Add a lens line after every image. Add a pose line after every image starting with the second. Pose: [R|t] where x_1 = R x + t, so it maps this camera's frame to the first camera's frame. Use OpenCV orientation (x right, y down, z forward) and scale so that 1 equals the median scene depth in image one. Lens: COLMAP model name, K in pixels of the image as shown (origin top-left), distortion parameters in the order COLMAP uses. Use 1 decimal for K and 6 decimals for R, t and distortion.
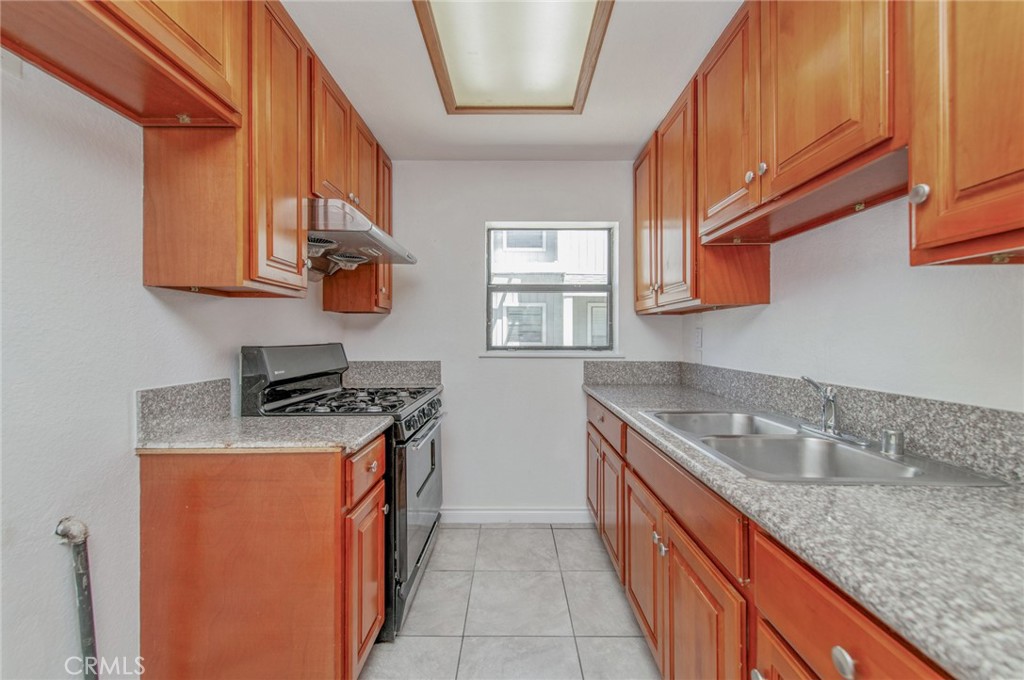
lens RADIAL K [[400.9, 0, 509.1], [0, 400.9, 333.0], [0, 0, 1]] dist [0.013991, -0.004349]
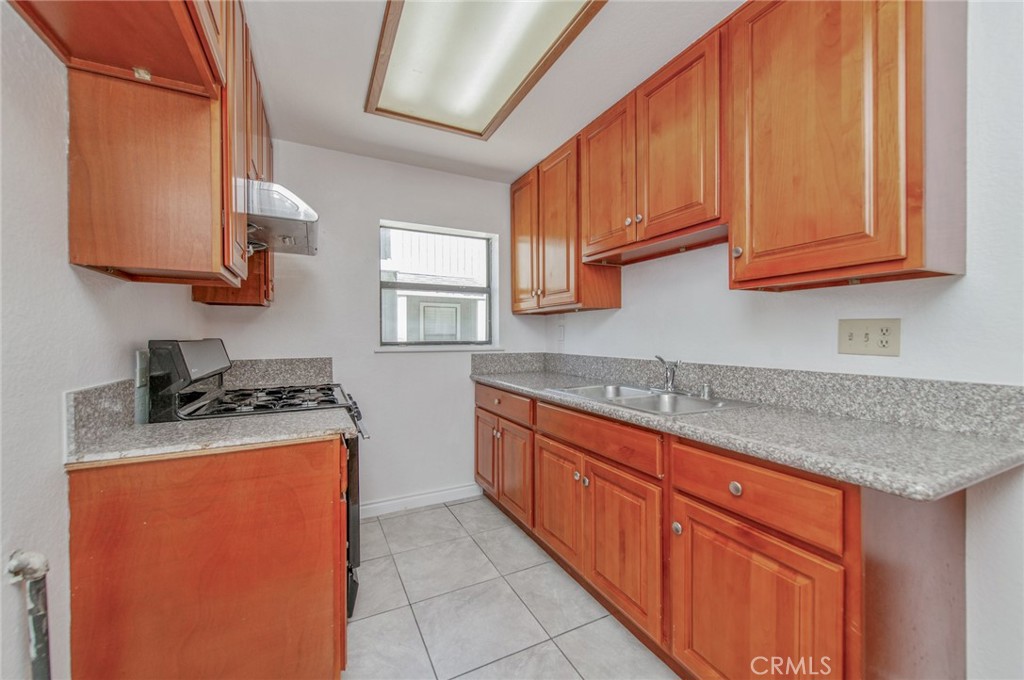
lens RADIAL K [[400.9, 0, 509.1], [0, 400.9, 333.0], [0, 0, 1]] dist [0.013991, -0.004349]
pose [[0.892650, 0.000548, 0.450750, -0.368802], [-0.000923, 0.999999, 0.000611, 0.016223], [-0.450749, -0.000962, 0.892650, -0.093550]]
